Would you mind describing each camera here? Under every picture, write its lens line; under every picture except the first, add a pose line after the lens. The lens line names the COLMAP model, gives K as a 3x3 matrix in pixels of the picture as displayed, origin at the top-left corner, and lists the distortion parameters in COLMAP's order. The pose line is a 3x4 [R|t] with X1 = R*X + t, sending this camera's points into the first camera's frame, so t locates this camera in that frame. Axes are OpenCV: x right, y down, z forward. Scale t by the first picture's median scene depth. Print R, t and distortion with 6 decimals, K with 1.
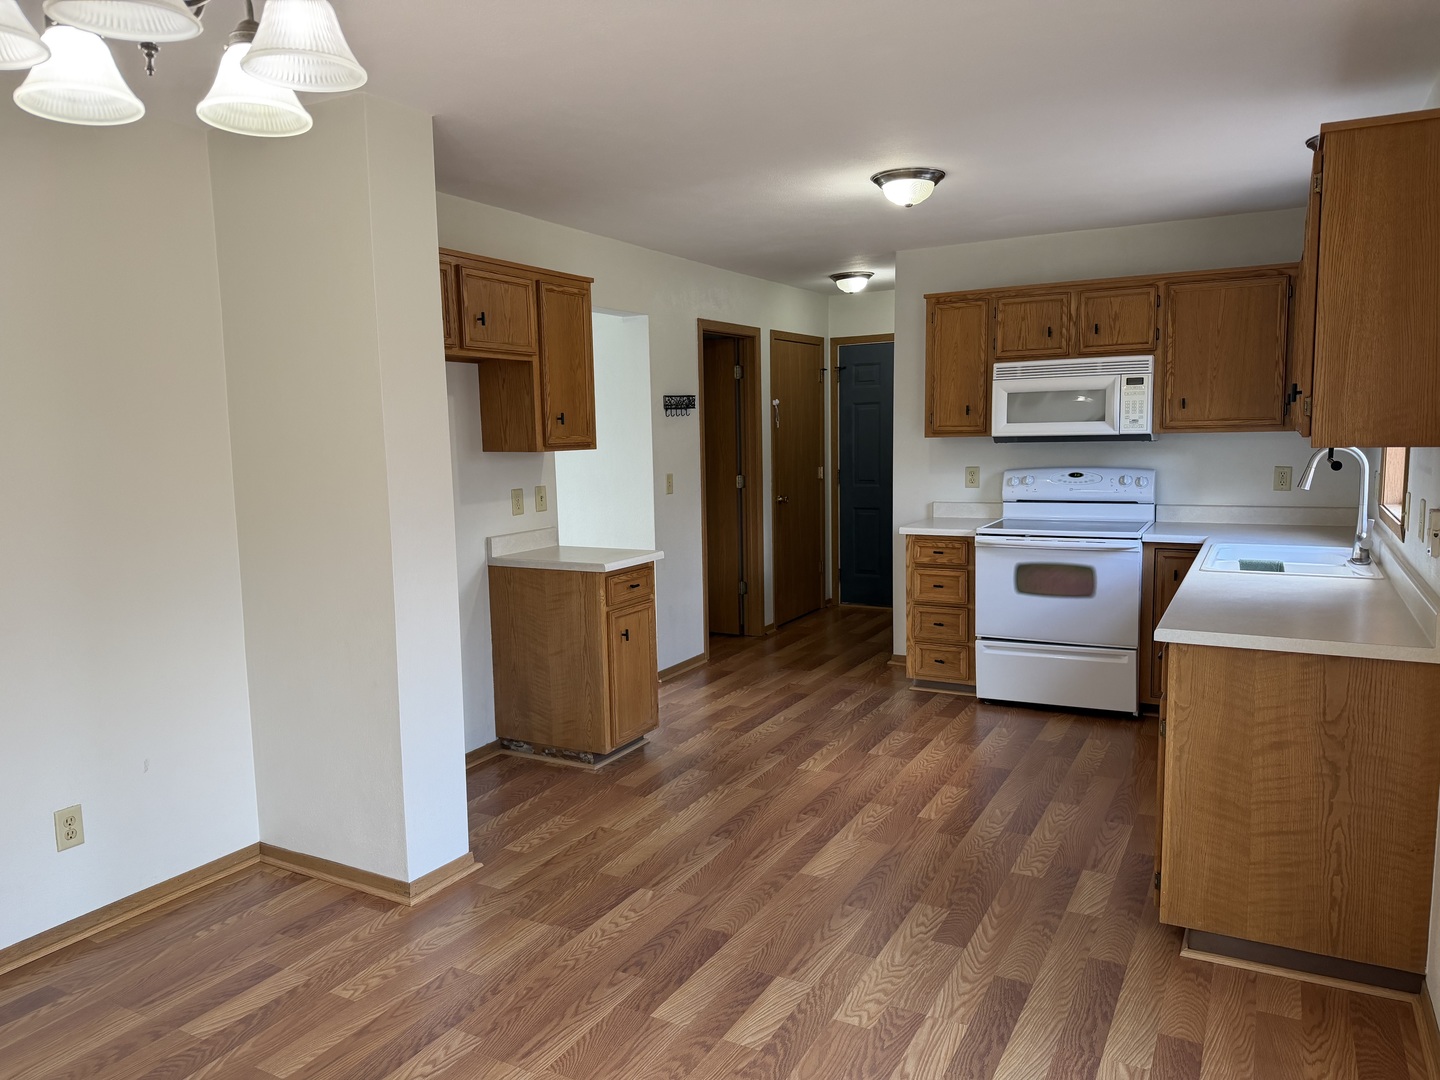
lens RADIAL K [[1007.3, 0, 721.3], [0, 1007.3, 541.3], [0, 0, 1]] dist [0.090722, -0.001268]
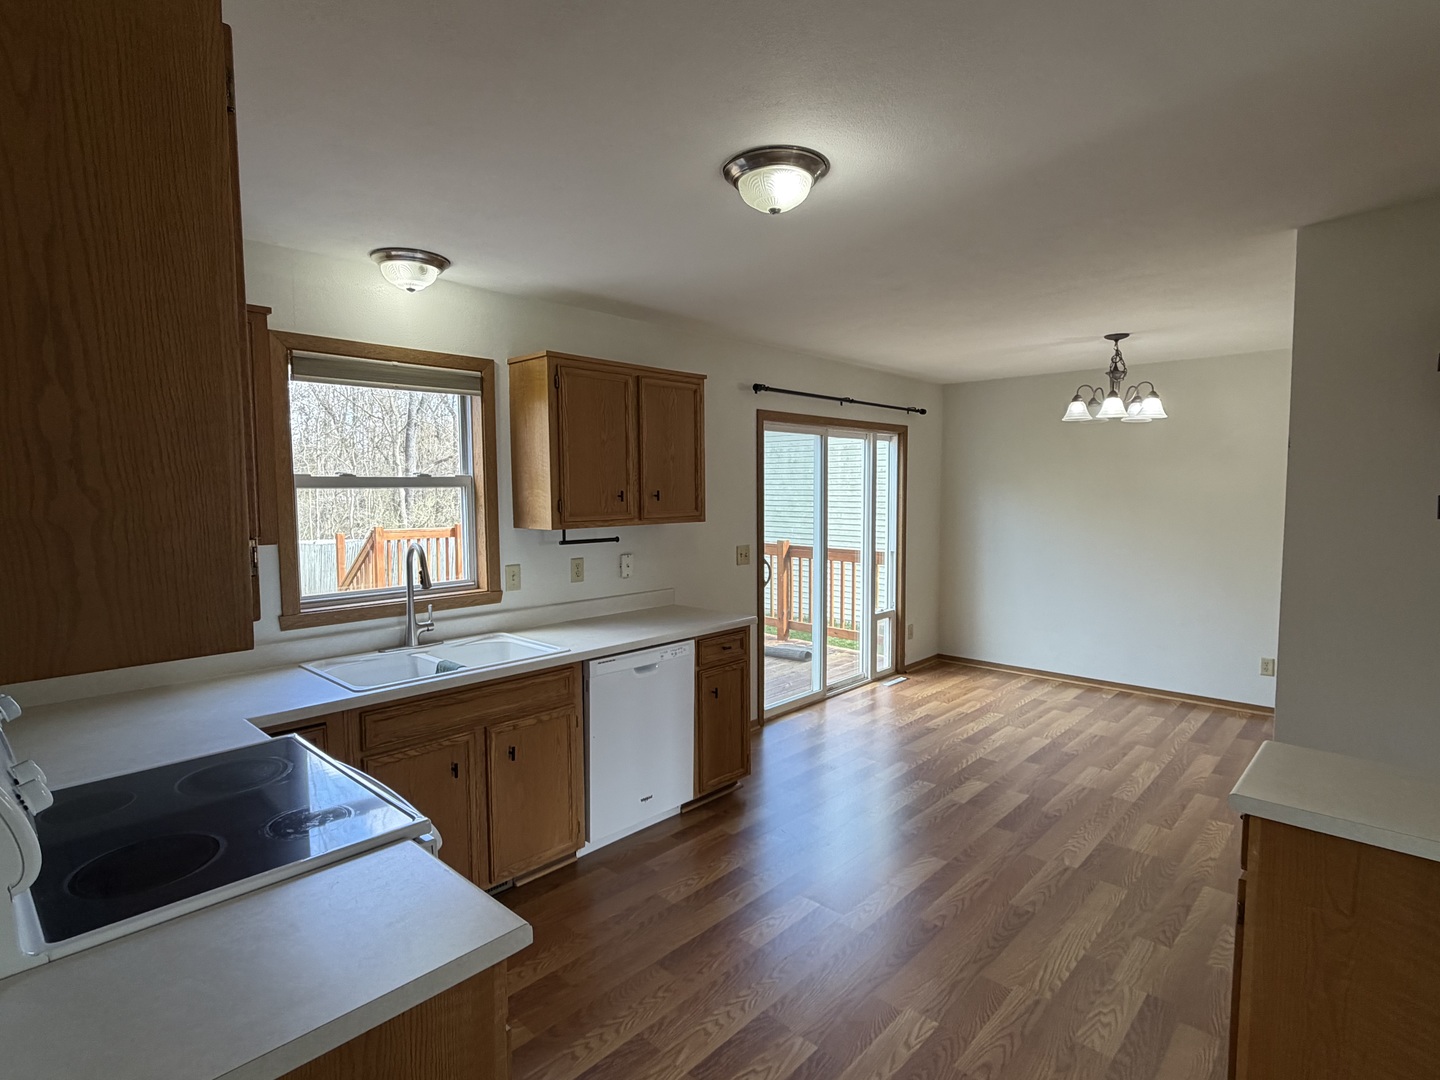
lens RADIAL K [[742.3, 0, 717.1], [0, 742.3, 539.3], [0, 0, 1]] dist [0.004130, 0.000742]
pose [[-0.967352, 0.003694, 0.253408, 0.124217], [0.051082, 0.982215, 0.180679, -0.265735], [-0.248234, 0.187725, -0.950336, 1.980189]]
